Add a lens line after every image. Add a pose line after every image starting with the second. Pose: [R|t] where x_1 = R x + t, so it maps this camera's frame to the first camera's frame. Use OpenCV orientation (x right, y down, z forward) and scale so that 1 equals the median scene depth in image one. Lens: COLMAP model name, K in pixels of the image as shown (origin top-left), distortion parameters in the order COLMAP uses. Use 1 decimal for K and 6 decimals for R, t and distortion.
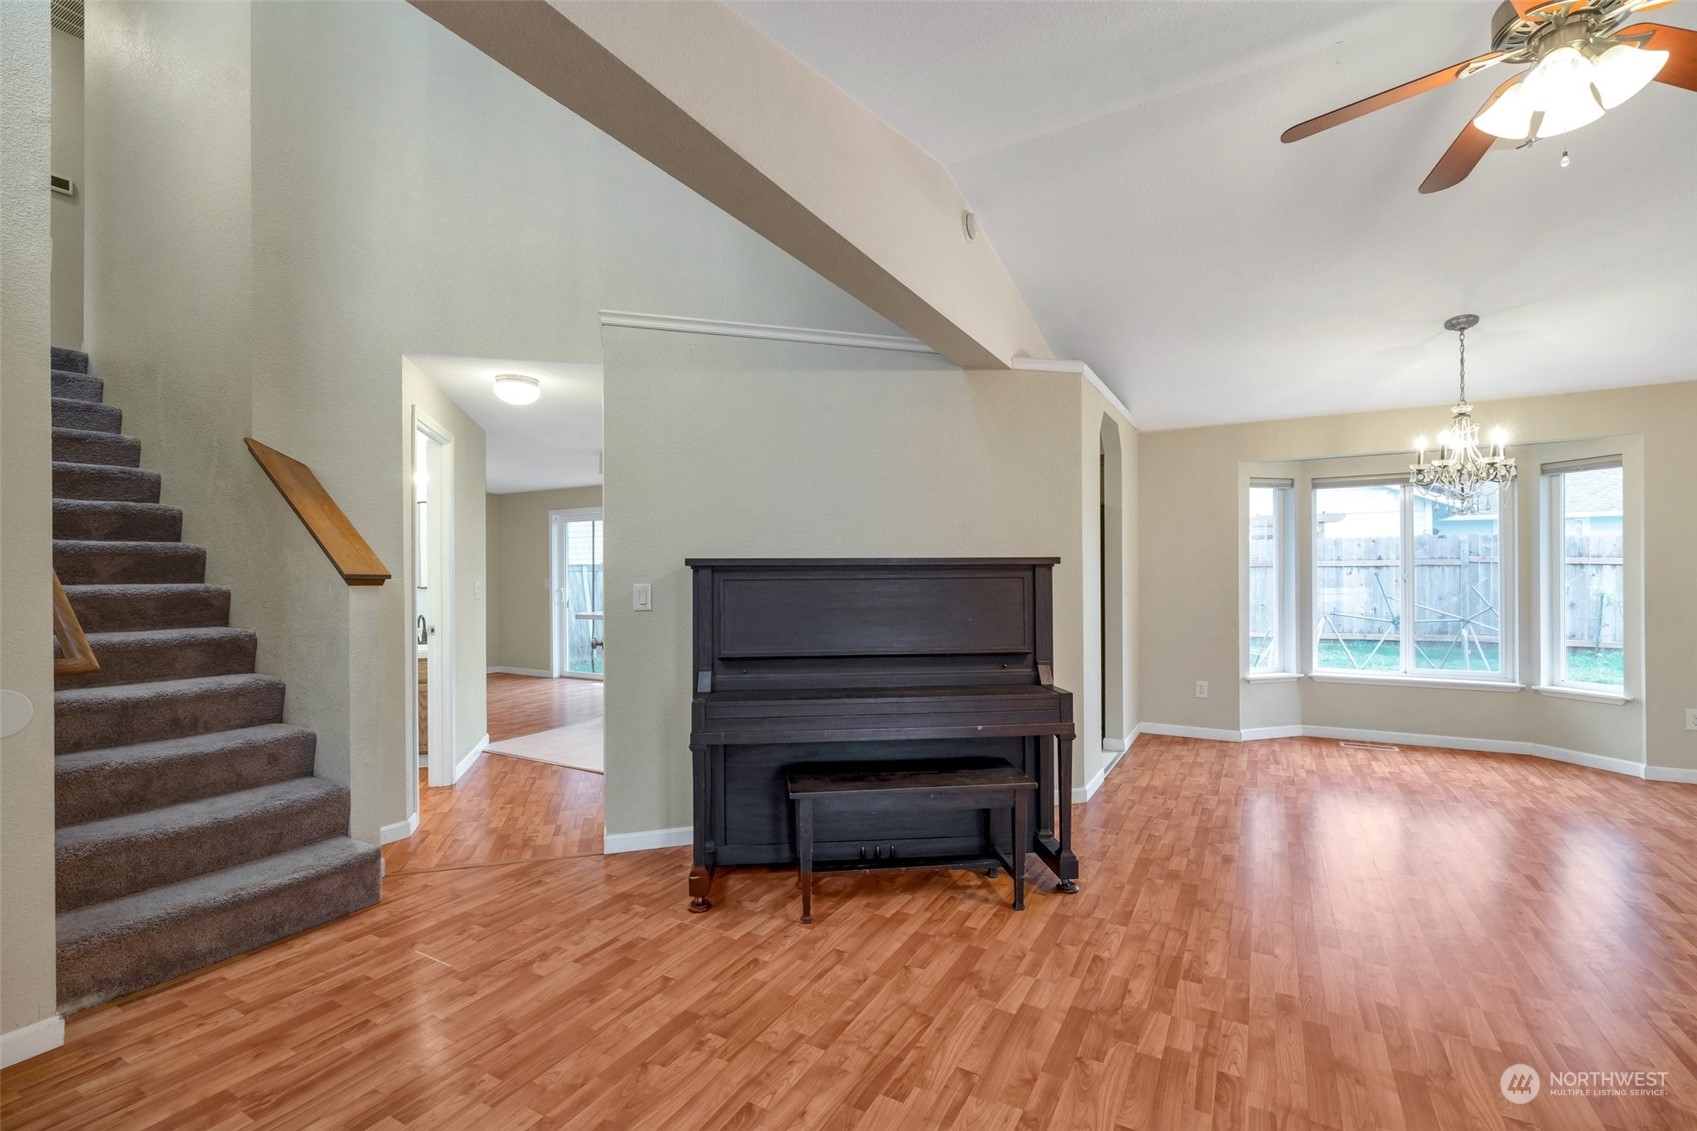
lens RADIAL K [[711.2, 0, 841.9], [0, 711.2, 570.2], [0, 0, 1]] dist [-0.000707, 0.000209]
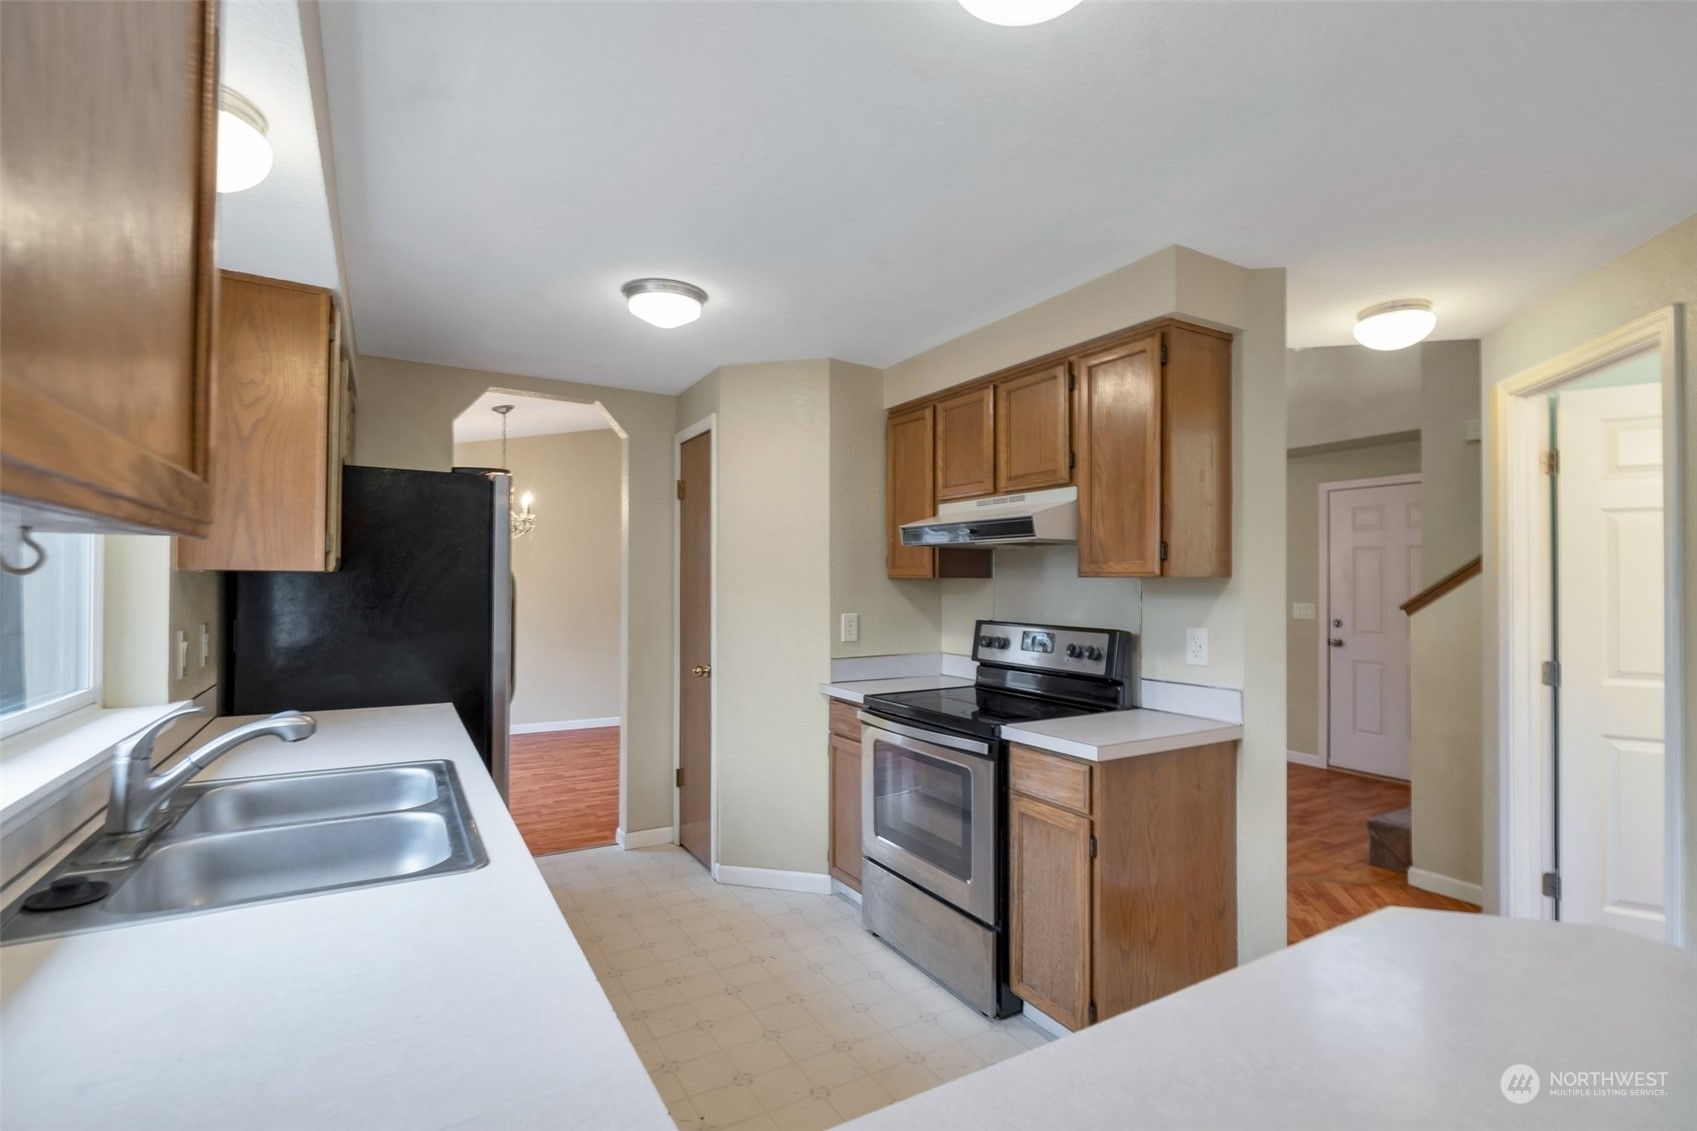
lens RADIAL K [[763.8, 0, 840.3], [0, 763.8, 568.3], [0, 0, 1]] dist [-0.002973, -0.000274]
pose [[-0.870119, 0.005529, 0.492811, -0.483075], [0.000048, 0.999938, -0.011133, -0.040543], [-0.492842, -0.009664, -0.870065, 2.532046]]
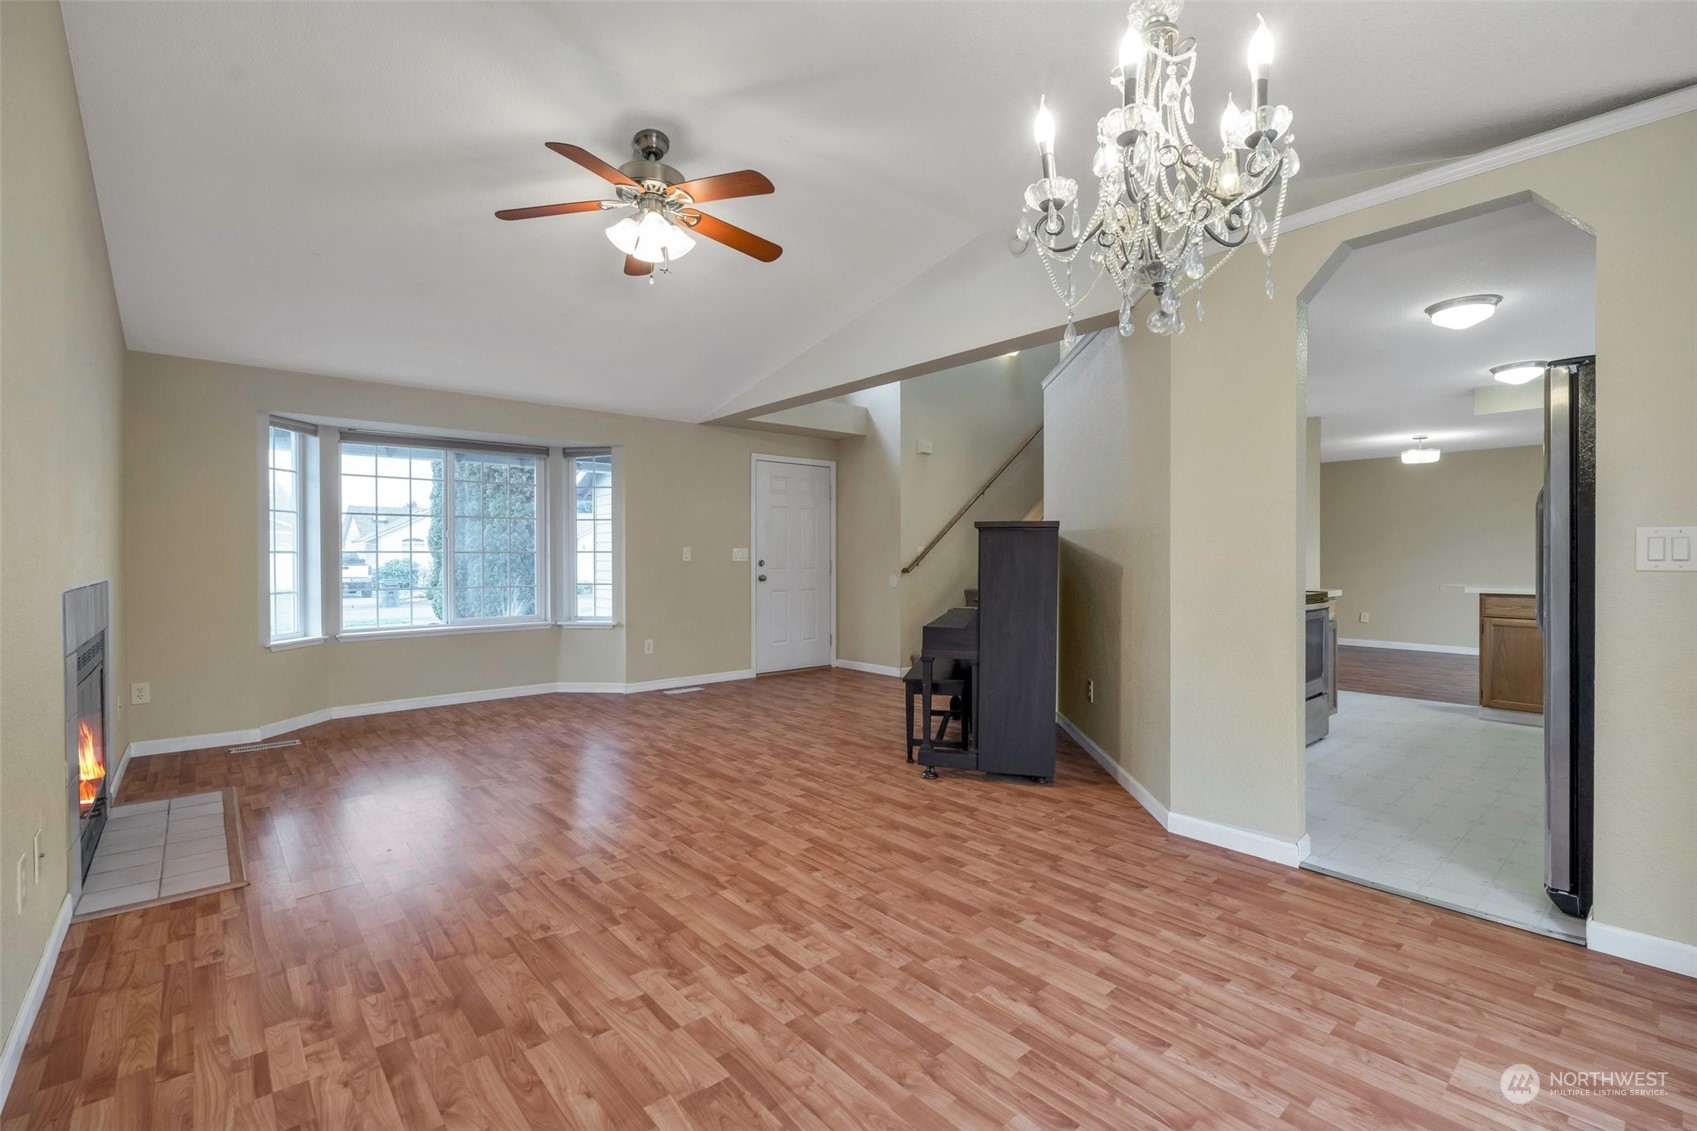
lens RADIAL K [[757.9, 0, 838.1], [0, 757.9, 565.9], [0, 0, 1]] dist [0.000772, 0.000126]
pose [[-0.327703, 0.010606, -0.944721, 1.634472], [0.002935, 0.999944, 0.010208, 0.060782], [0.944776, 0.000573, -0.327716, 1.286756]]
